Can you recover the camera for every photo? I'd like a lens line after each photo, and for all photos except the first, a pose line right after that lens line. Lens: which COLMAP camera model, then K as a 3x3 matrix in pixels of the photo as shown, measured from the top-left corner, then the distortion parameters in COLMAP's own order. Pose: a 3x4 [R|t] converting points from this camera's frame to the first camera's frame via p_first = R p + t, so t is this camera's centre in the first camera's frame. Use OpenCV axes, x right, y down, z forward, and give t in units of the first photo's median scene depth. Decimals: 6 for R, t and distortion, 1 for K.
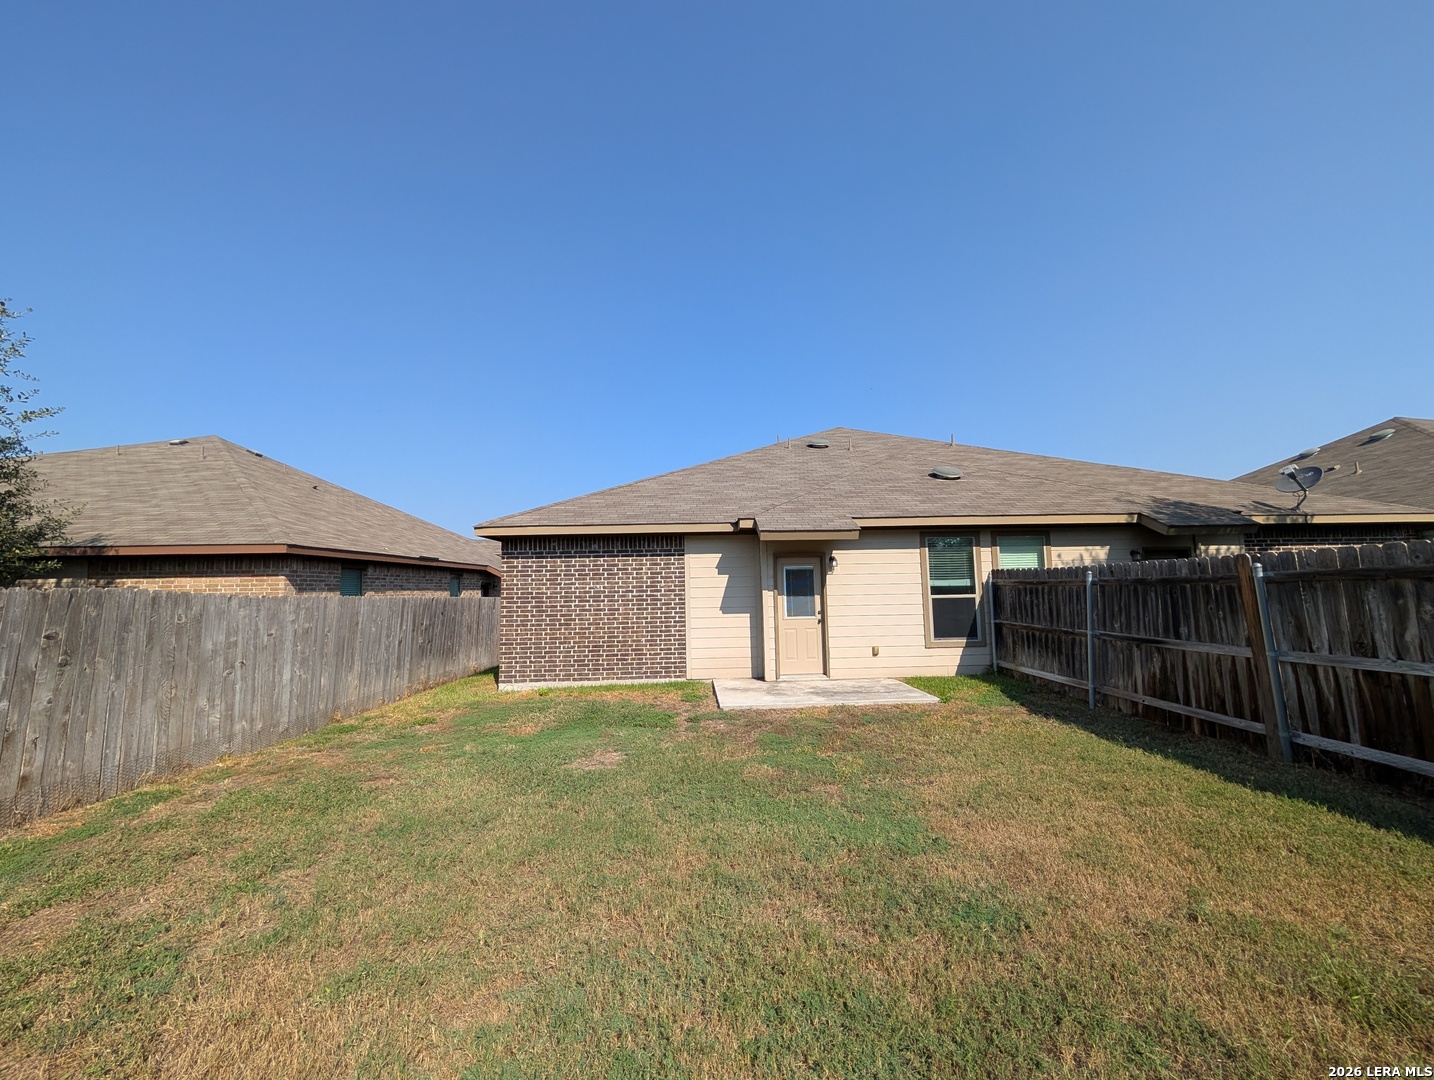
lens RADIAL K [[542.2, 0, 718.9], [0, 542.2, 535.5], [0, 0, 1]] dist [-0.000952, 0.000035]
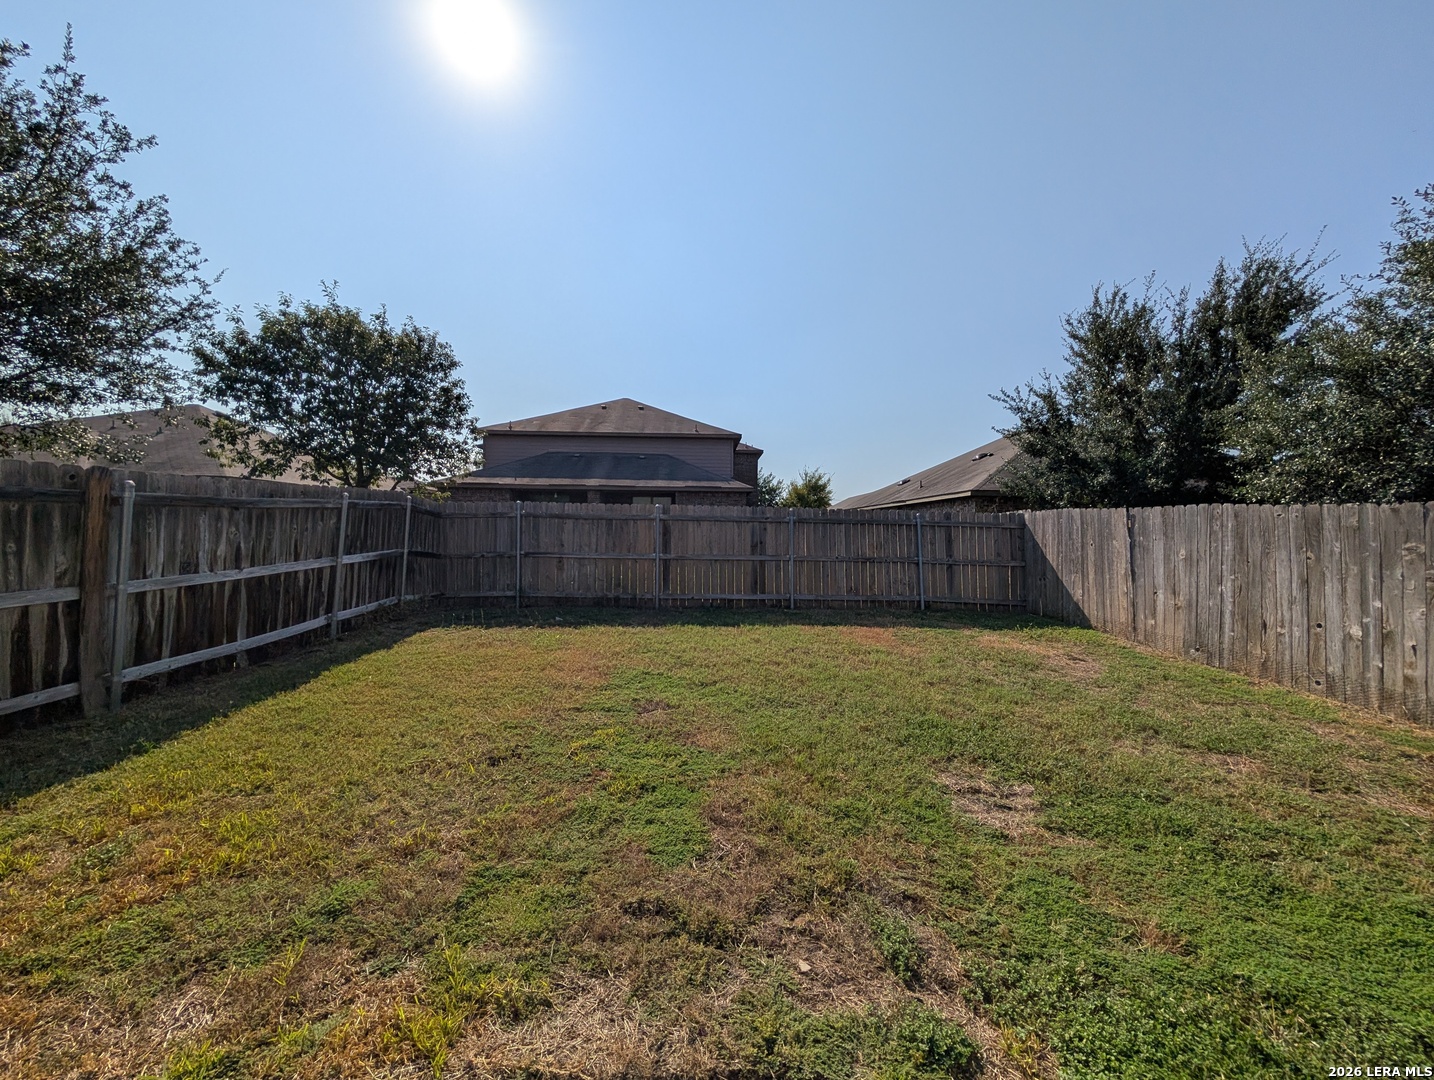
lens RADIAL K [[542.2, 0, 717.0], [0, 542.2, 534.3], [0, 0, 1]] dist [-0.000952, 0.000035]
pose [[-0.999688, 0.017375, 0.017967, 0.069907], [0.015628, 0.995526, -0.093190, 0.256215], [-0.019505, -0.092881, -0.995486, 2.047109]]
